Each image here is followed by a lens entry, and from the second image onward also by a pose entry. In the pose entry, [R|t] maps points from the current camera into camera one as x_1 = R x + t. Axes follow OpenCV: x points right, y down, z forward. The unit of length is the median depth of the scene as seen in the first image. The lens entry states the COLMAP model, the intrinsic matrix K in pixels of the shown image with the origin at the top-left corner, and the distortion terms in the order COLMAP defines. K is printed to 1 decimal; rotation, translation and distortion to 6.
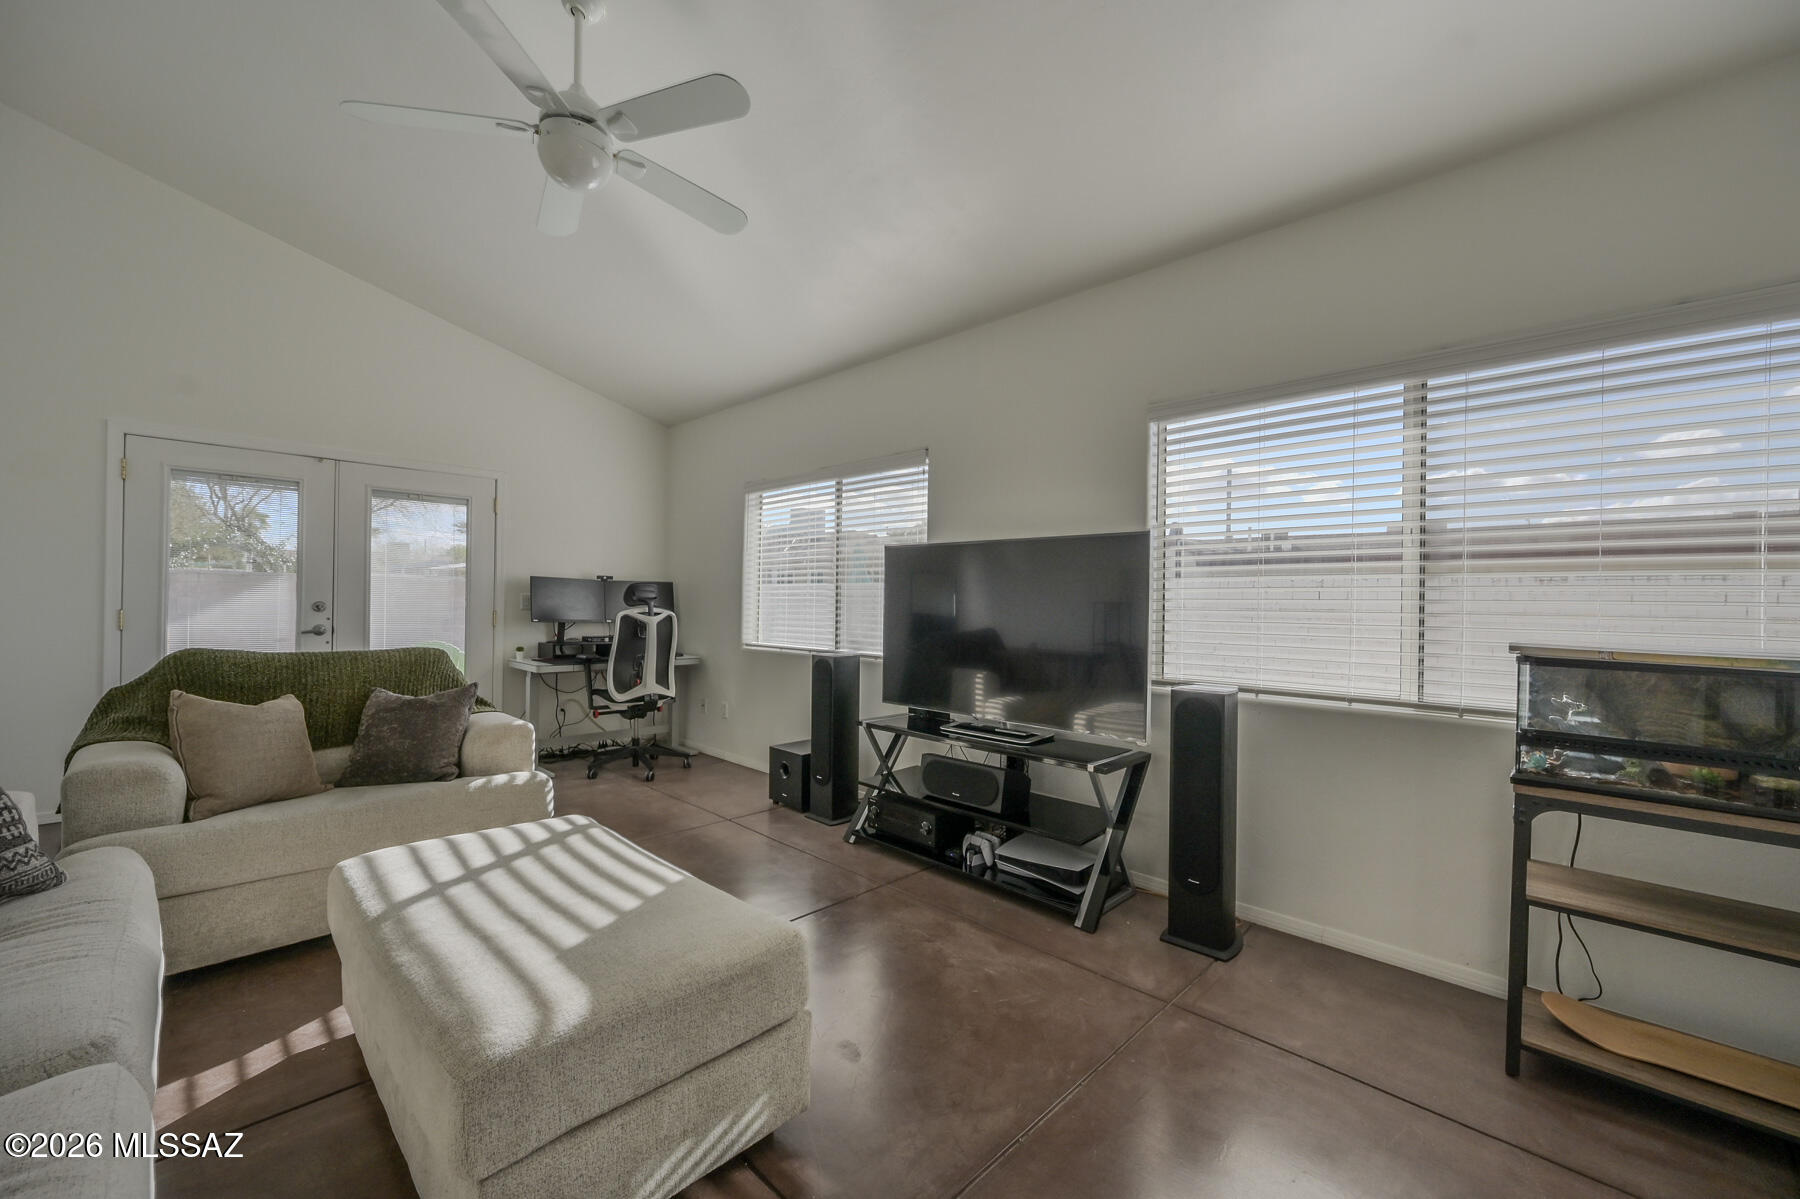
lens RADIAL K [[707.5, 0, 897.2], [0, 707.5, 601.9], [0, 0, 1]] dist [-0.002018, -0.000106]
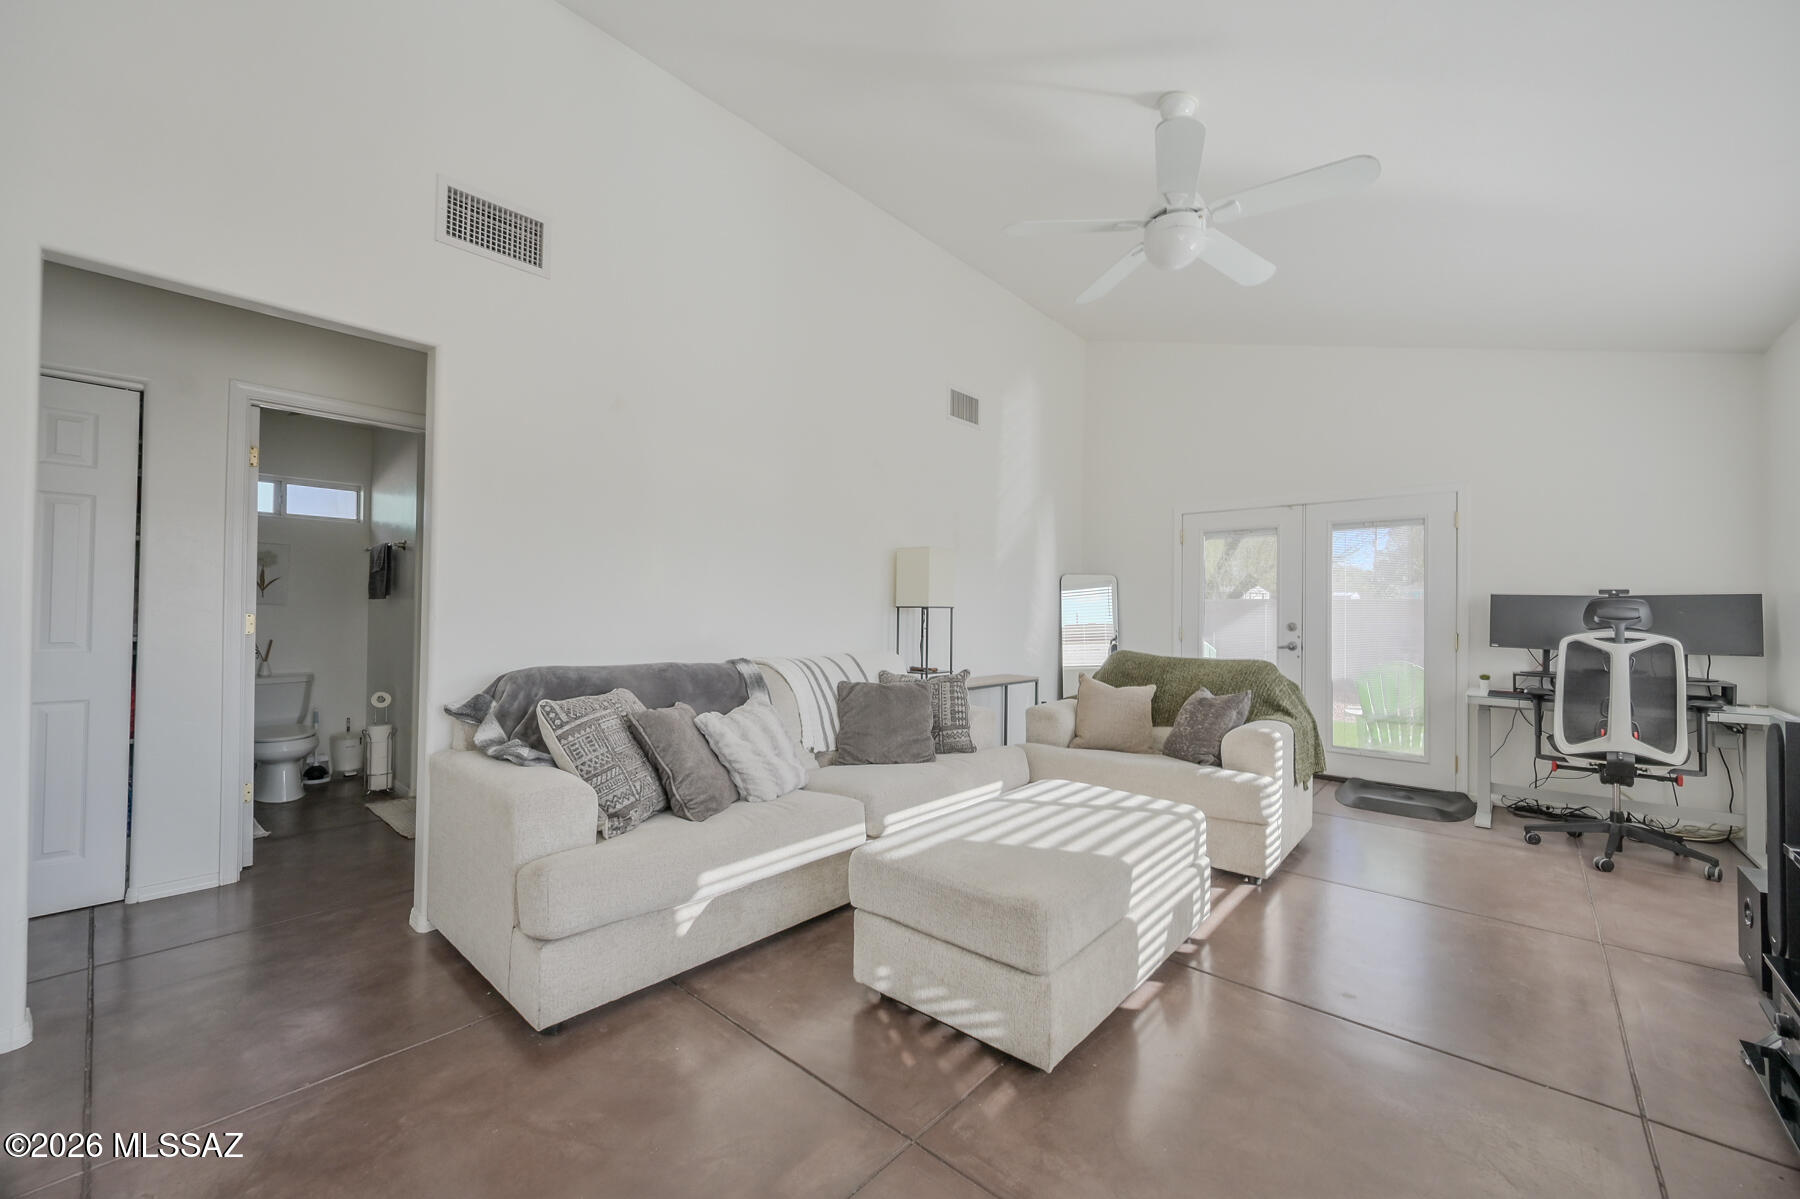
lens RADIAL K [[707.5, 0, 903.4], [0, 707.5, 603.6], [0, 0, 1]] dist [-0.002018, -0.000106]
pose [[0.052502, -0.028624, -0.998211, 0.364731], [-0.008265, 0.999542, -0.029097, 0.007381], [0.998587, 0.009778, 0.052241, 0.263328]]
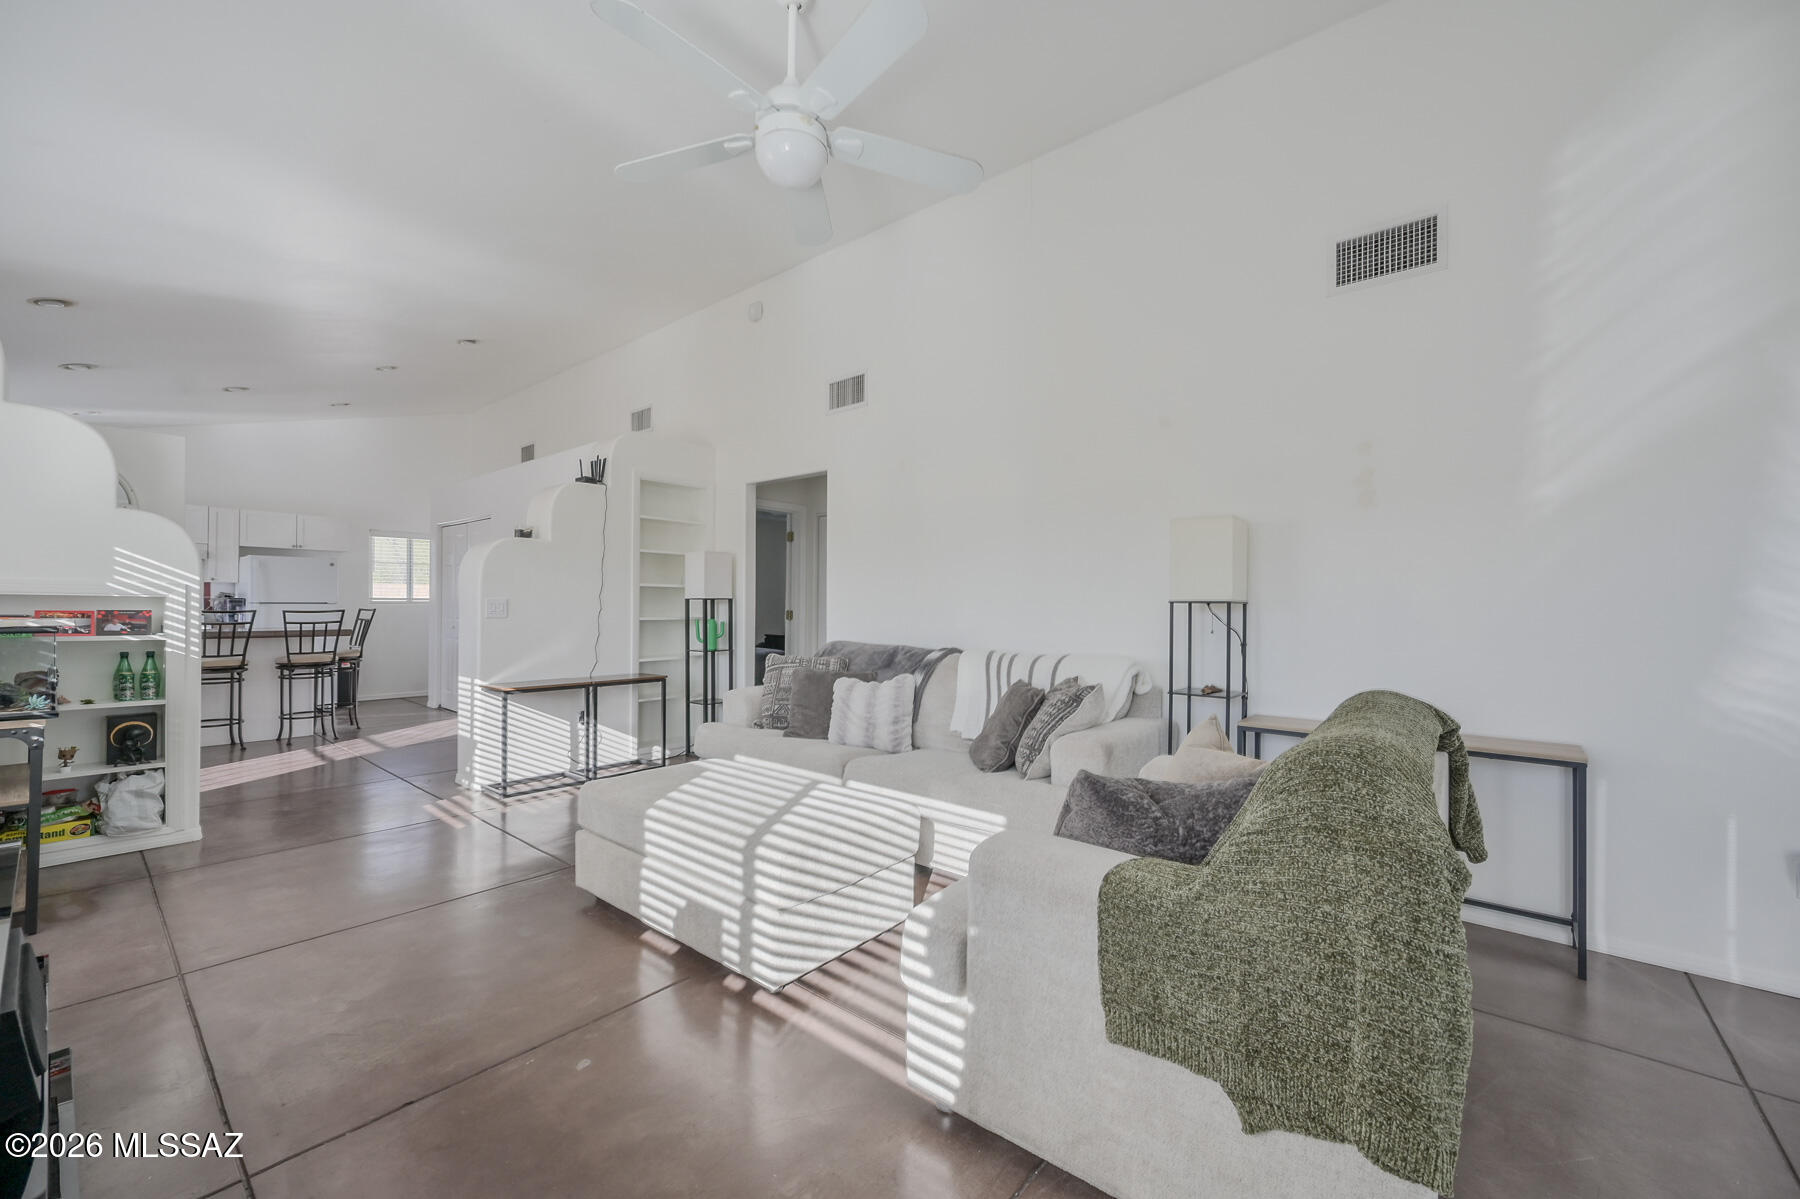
lens RADIAL K [[707.5, 0, 900.7], [0, 707.5, 600.2], [0, 0, 1]] dist [-0.002018, -0.000106]
pose [[-0.997309, -0.027498, -0.067959, -0.294587], [-0.026976, 0.999599, -0.008590, -0.004541], [0.068168, -0.006734, -0.997651, 1.056545]]
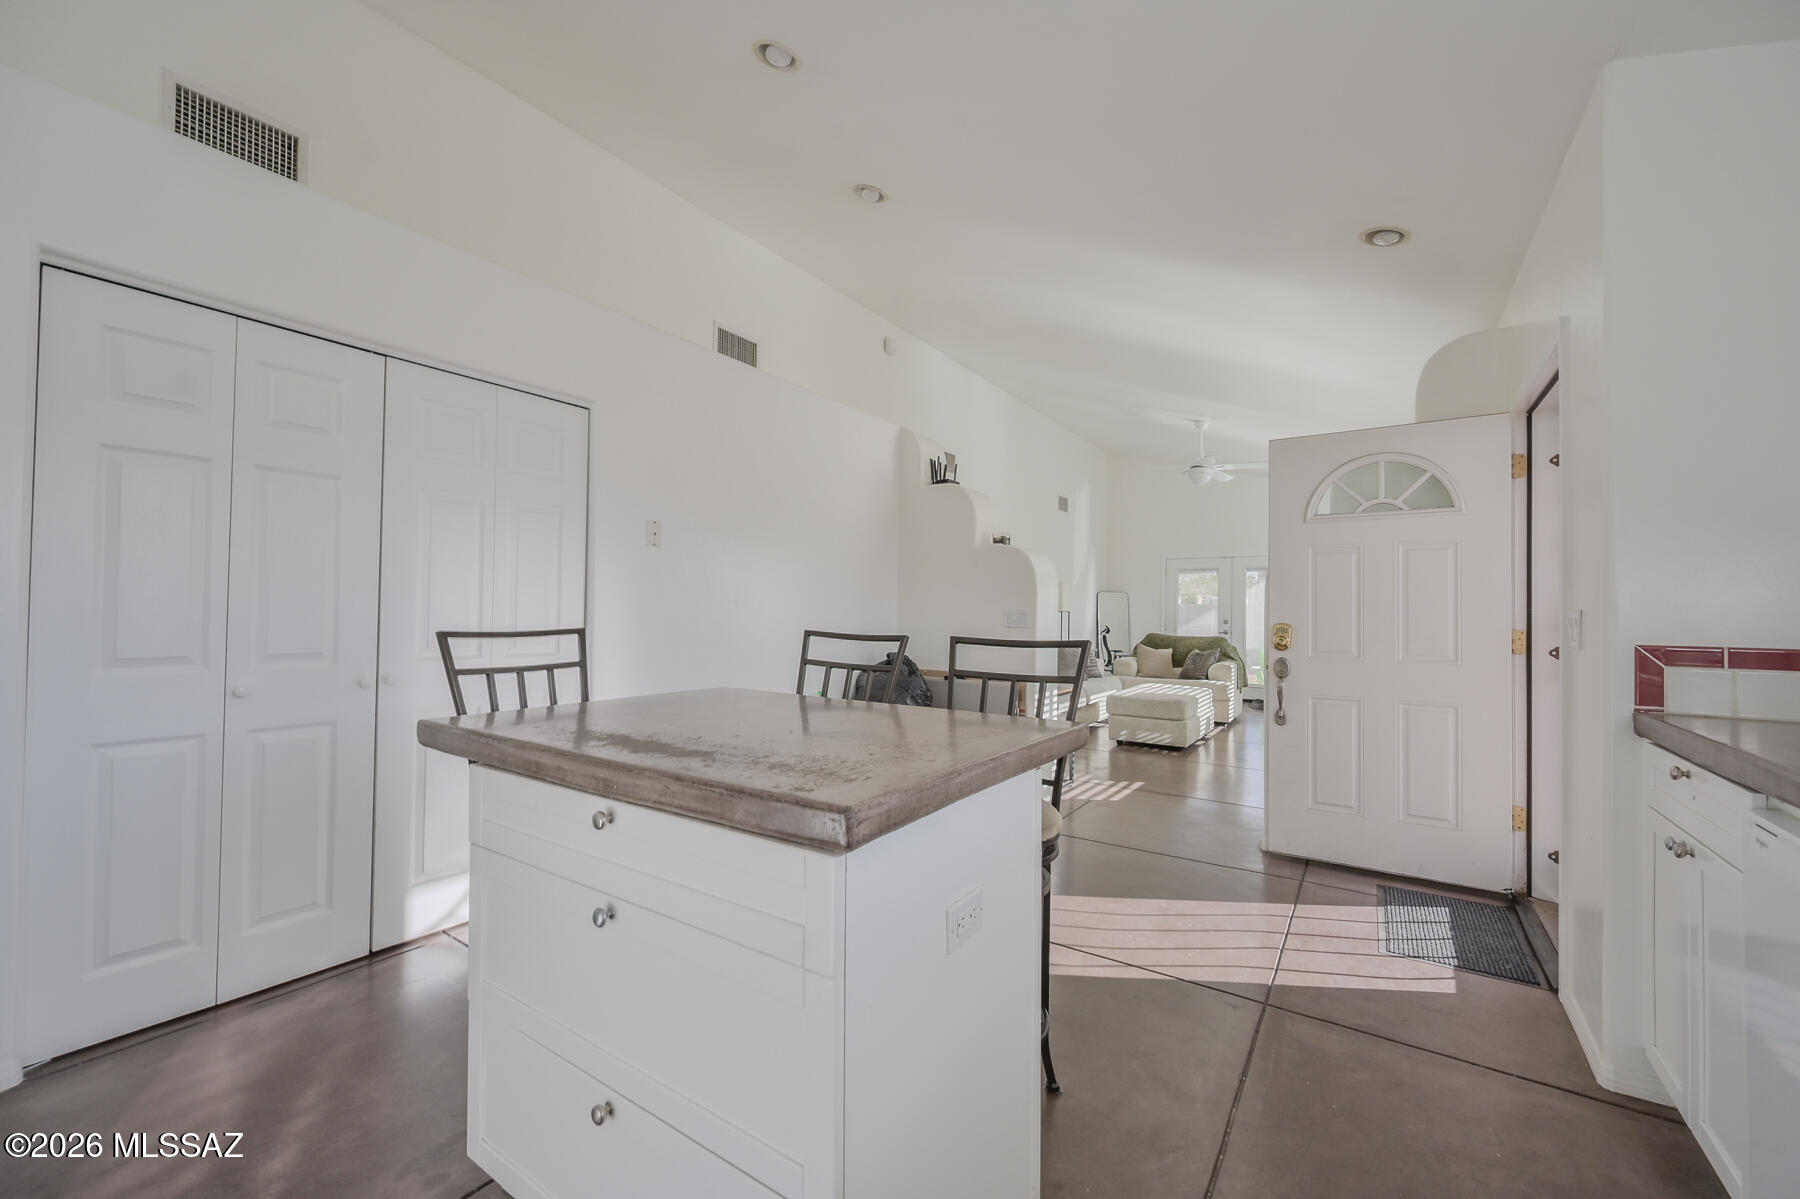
lens RADIAL K [[707.5, 0, 895.8], [0, 707.5, 602.8], [0, 0, 1]] dist [-0.002018, -0.000106]
pose [[0.171199, -0.026144, -0.984889, 1.270723], [-0.010060, 0.999549, -0.028282, 0.020398], [0.985185, 0.014749, 0.170859, -0.457865]]
